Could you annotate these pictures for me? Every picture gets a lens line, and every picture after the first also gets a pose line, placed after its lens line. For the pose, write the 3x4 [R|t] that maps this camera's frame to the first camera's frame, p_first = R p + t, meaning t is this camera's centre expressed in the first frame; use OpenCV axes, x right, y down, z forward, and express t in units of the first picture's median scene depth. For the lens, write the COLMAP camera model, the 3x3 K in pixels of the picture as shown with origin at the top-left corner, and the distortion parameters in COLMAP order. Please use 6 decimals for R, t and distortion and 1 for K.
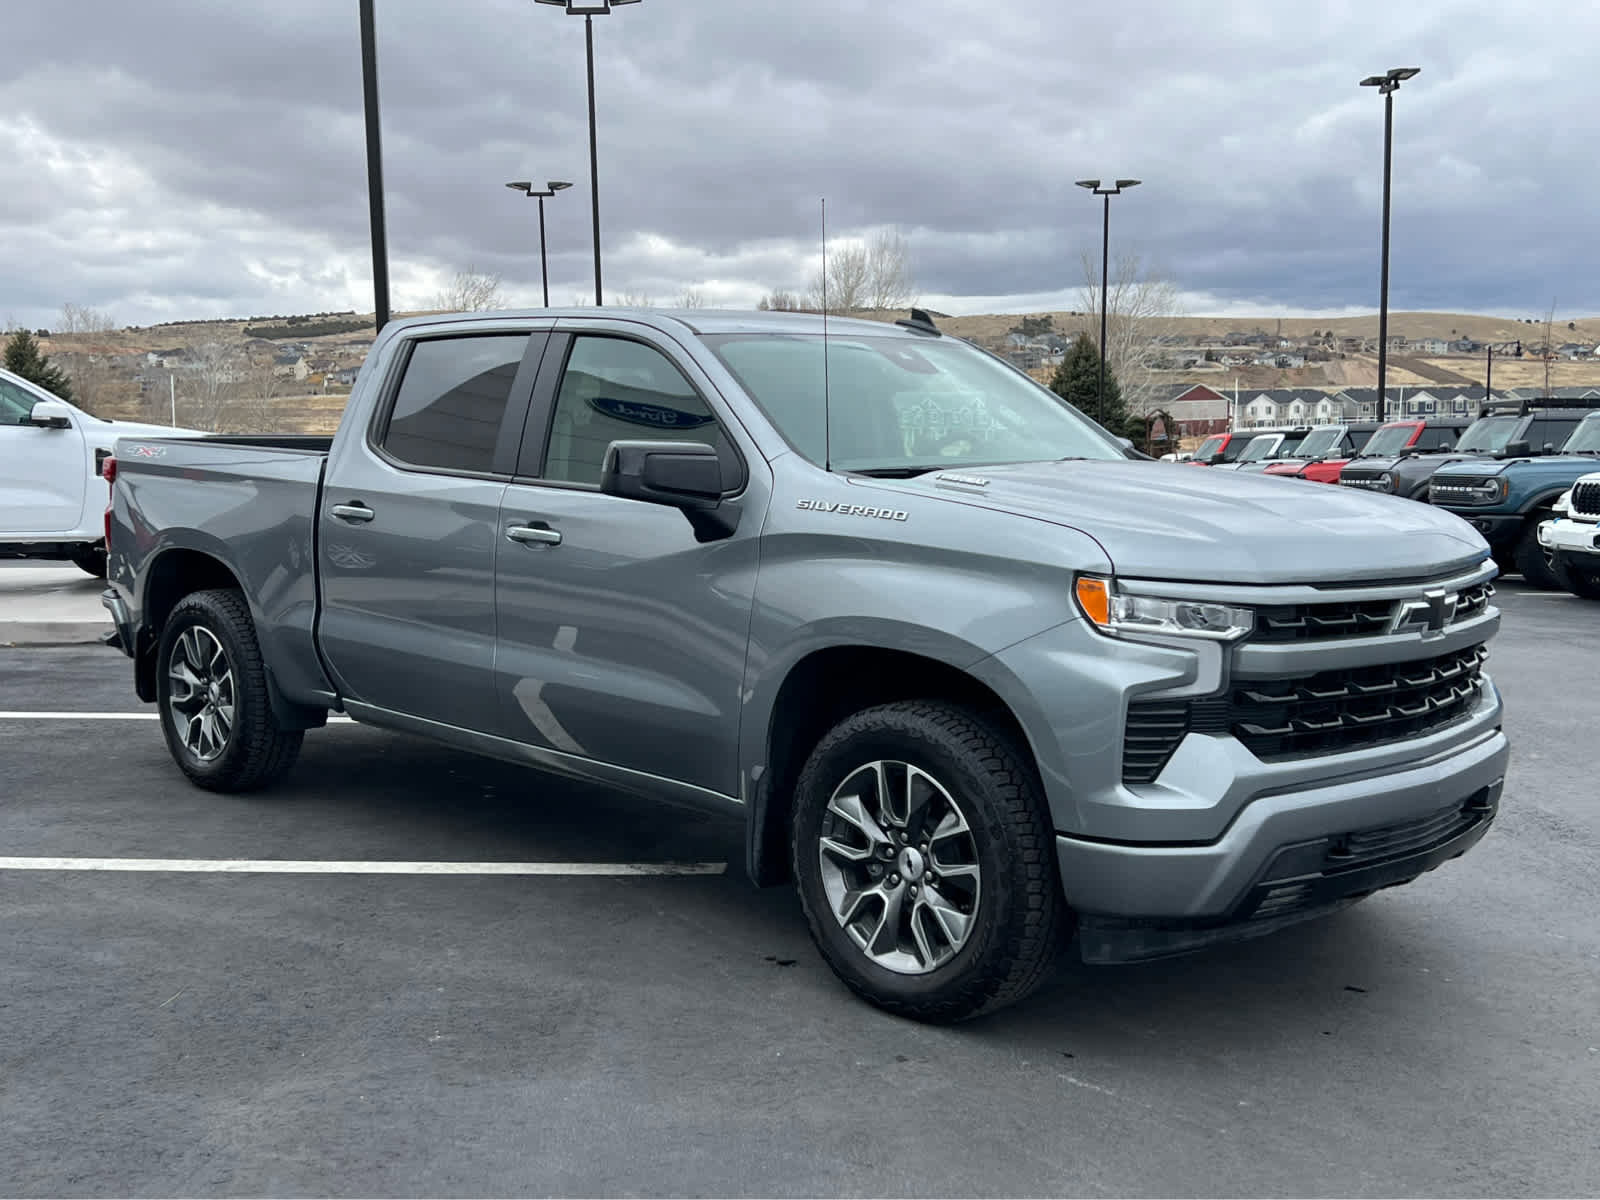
lens RADIAL K [[1798.7, 0, 791.4], [0, 1798.7, 599.0], [0, 0, 1]] dist [0.125506, -0.288980]
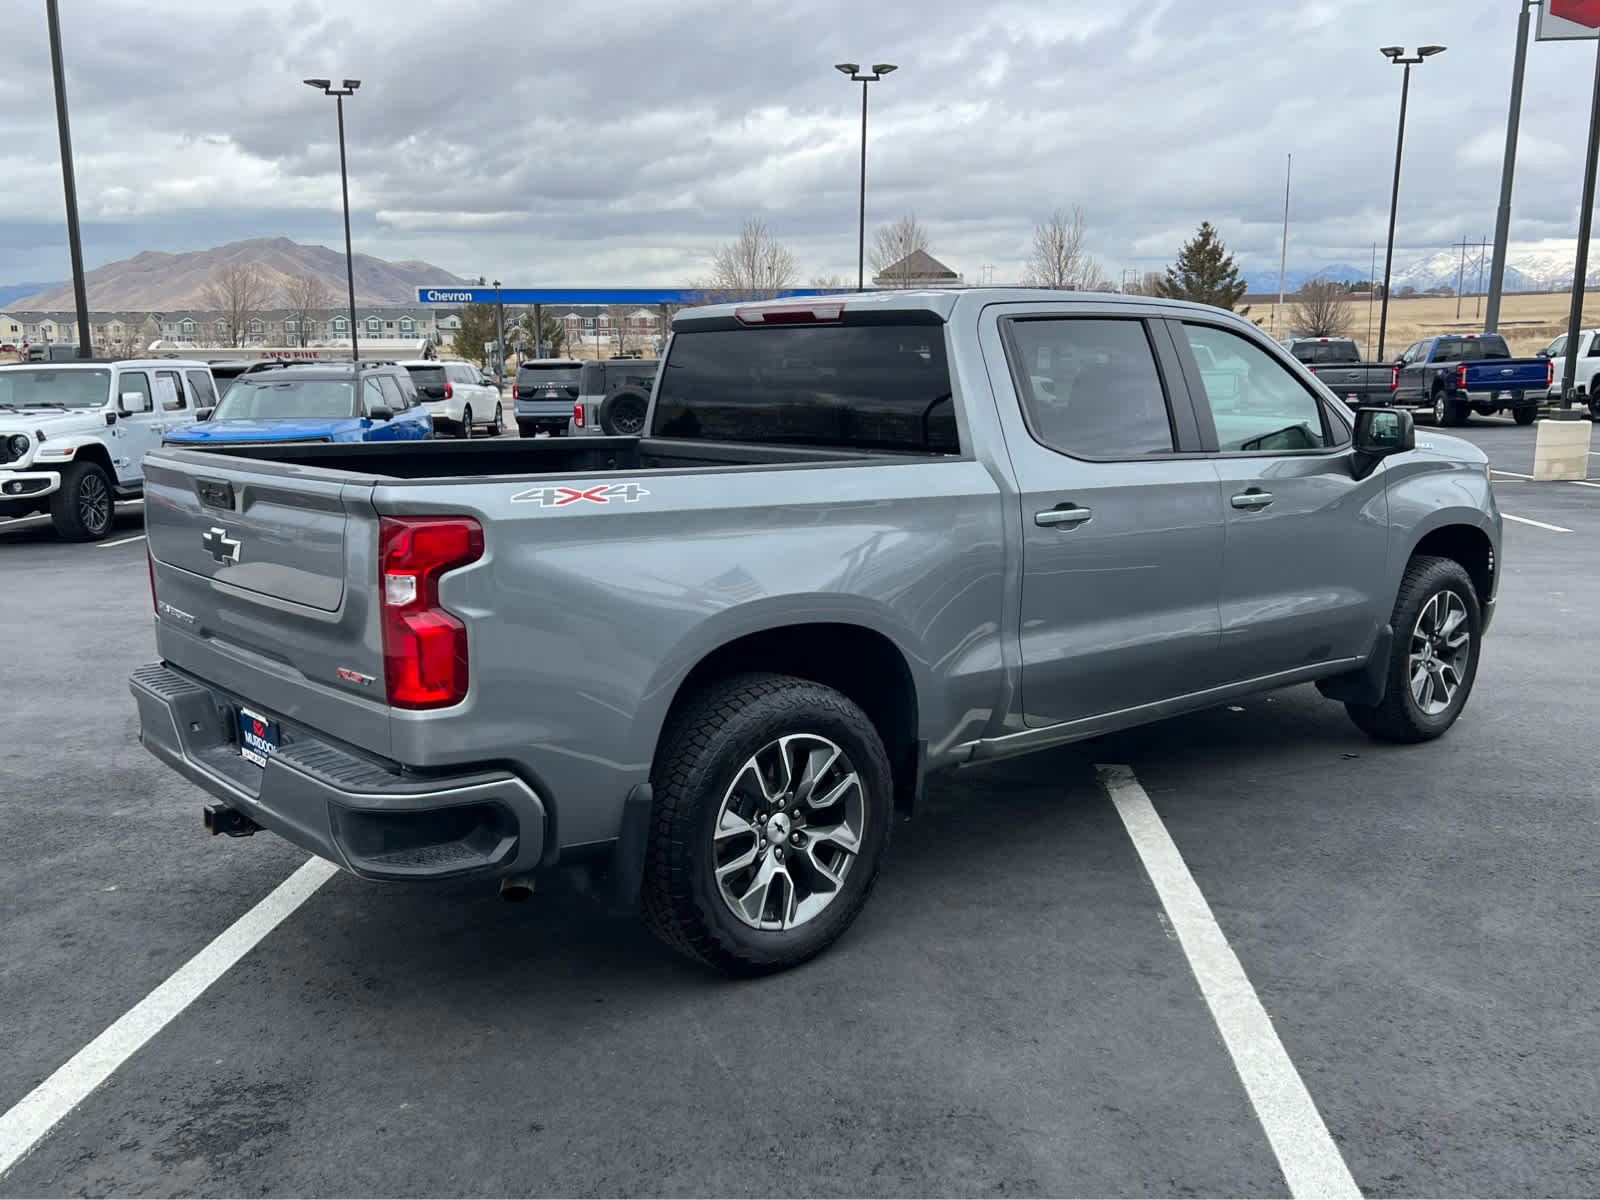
lens RADIAL K [[1418.2, 0, 797.3], [0, 1418.2, 606.8], [0, 0, 1]] dist [0.112430, -0.203222]
pose [[0.072924, -0.178429, 0.981247, -1.286152], [0.109281, 0.979372, 0.169967, -0.186767], [-0.991332, 0.094837, 0.090919, 1.453984]]
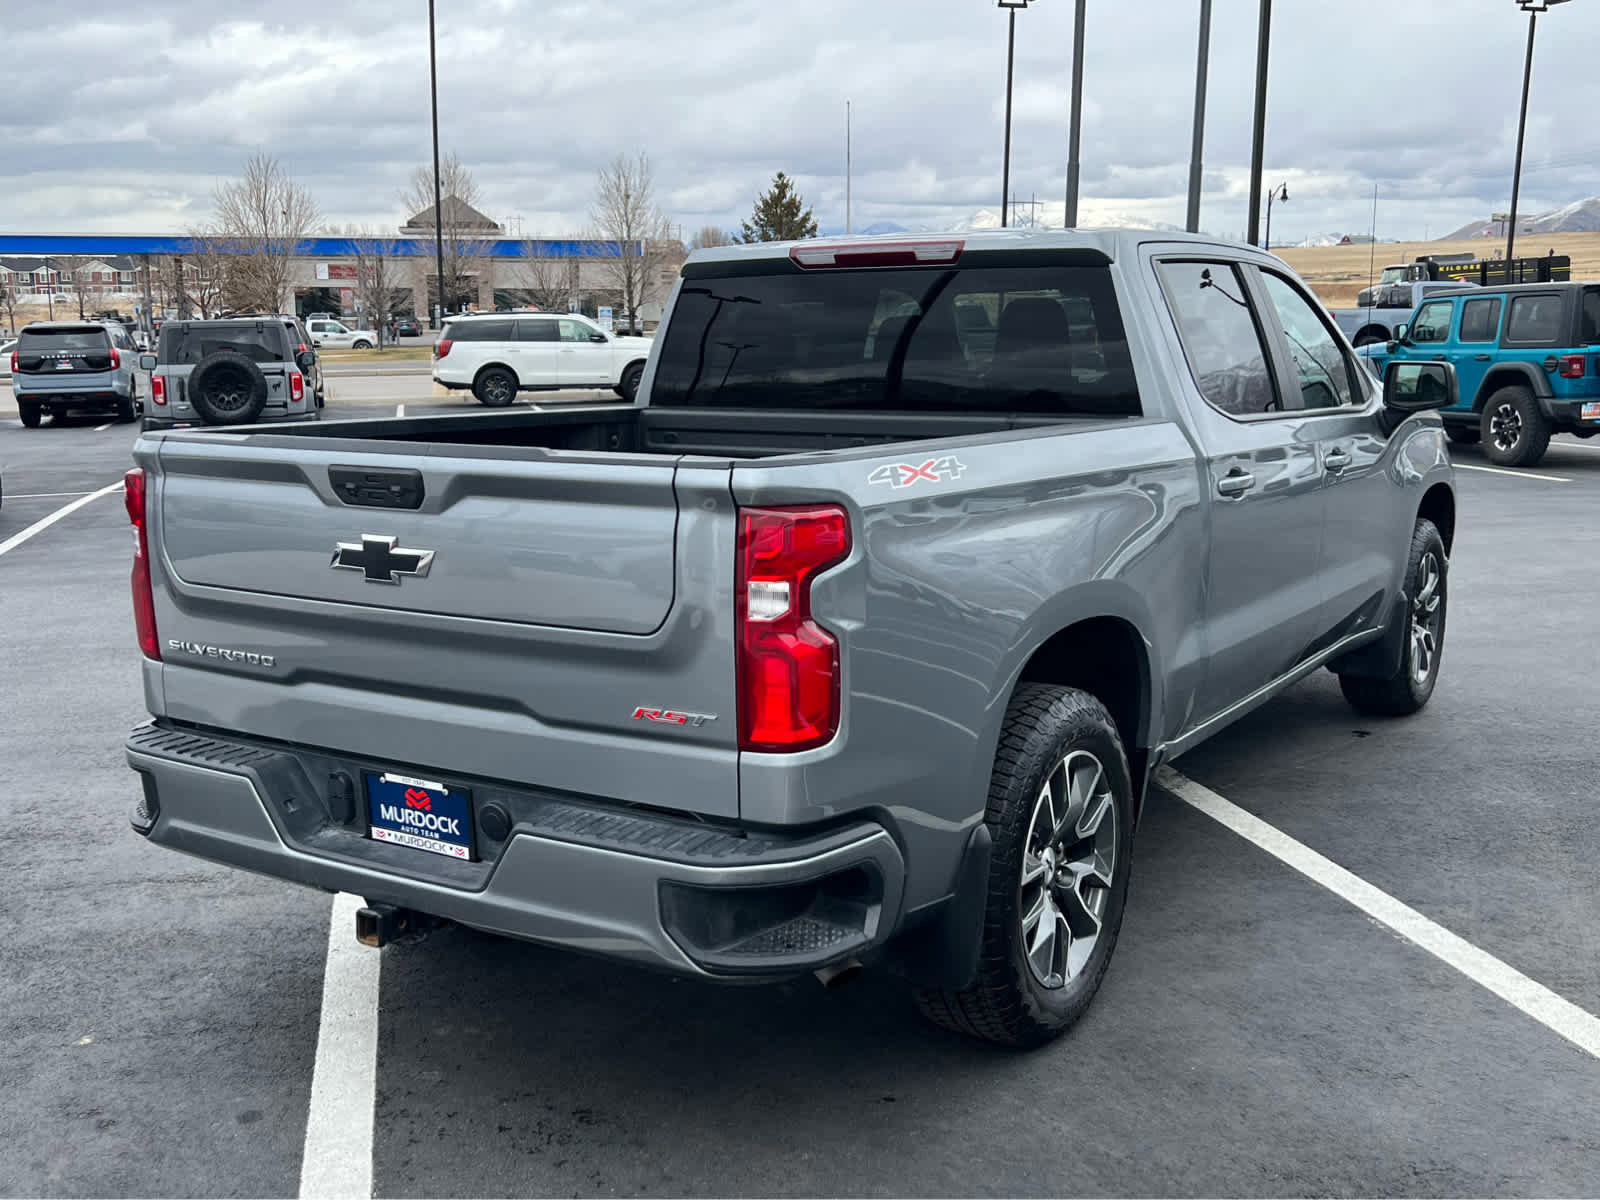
lens RADIAL K [[1614.1, 0, 781.1], [0, 1614.1, 597.5], [0, 0, 1]] dist [0.115105, -0.217164]
pose [[-0.211089, -0.170480, 0.962485, -1.207842], [0.110908, 0.974137, 0.196868, -0.217843], [-0.971154, 0.148304, -0.186722, 1.807373]]
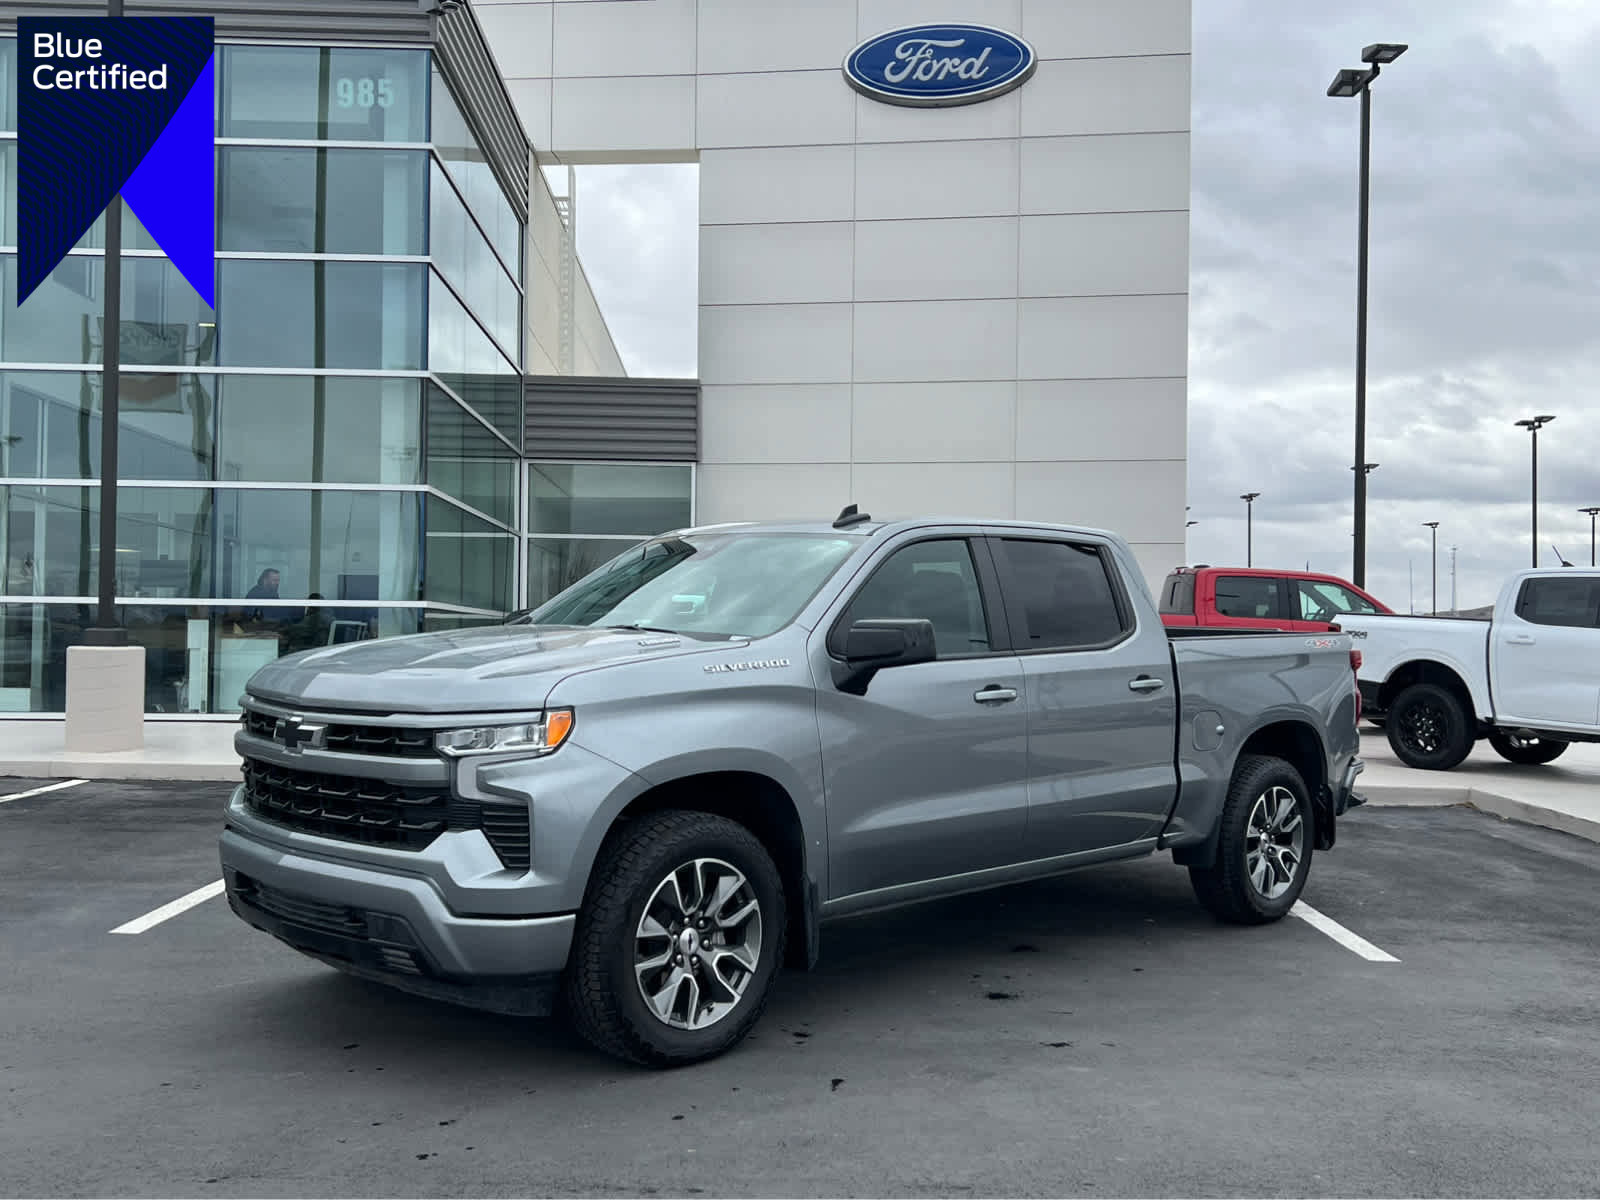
lens RADIAL K [[1614.1, 0, 781.1], [0, 1614.1, 597.5], [0, 0, 1]] dist [0.115105, -0.217164]
pose [[-0.037076, -0.009143, -0.999271, 1.478943], [-0.123583, 0.992324, -0.004494, -0.124694], [0.991641, 0.123326, -0.037922, 1.357068]]
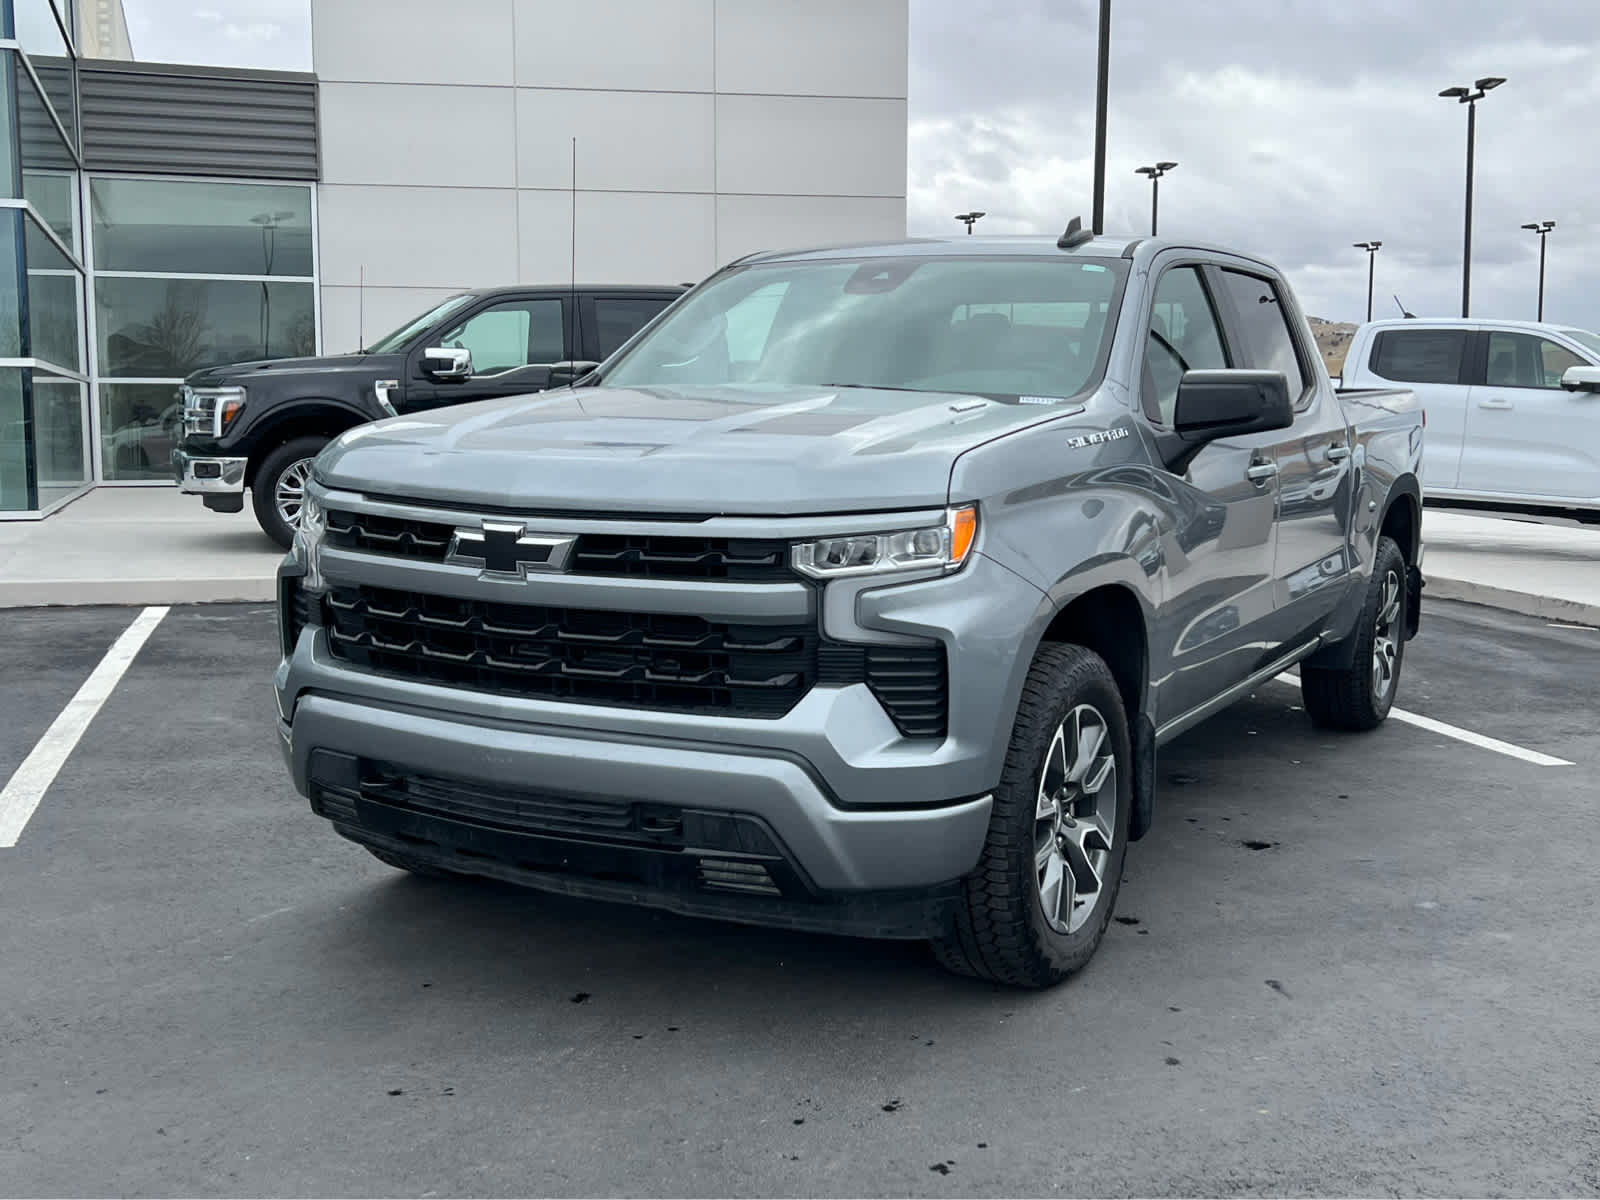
lens RADIAL K [[1798.7, 0, 791.4], [0, 1798.7, 599.0], [0, 0, 1]] dist [0.125506, -0.288980]
pose [[0.255874, 0.117433, -0.959551, 1.184572], [-0.115810, 0.989169, 0.090176, -0.060989], [0.959748, 0.088052, 0.266703, 0.893629]]
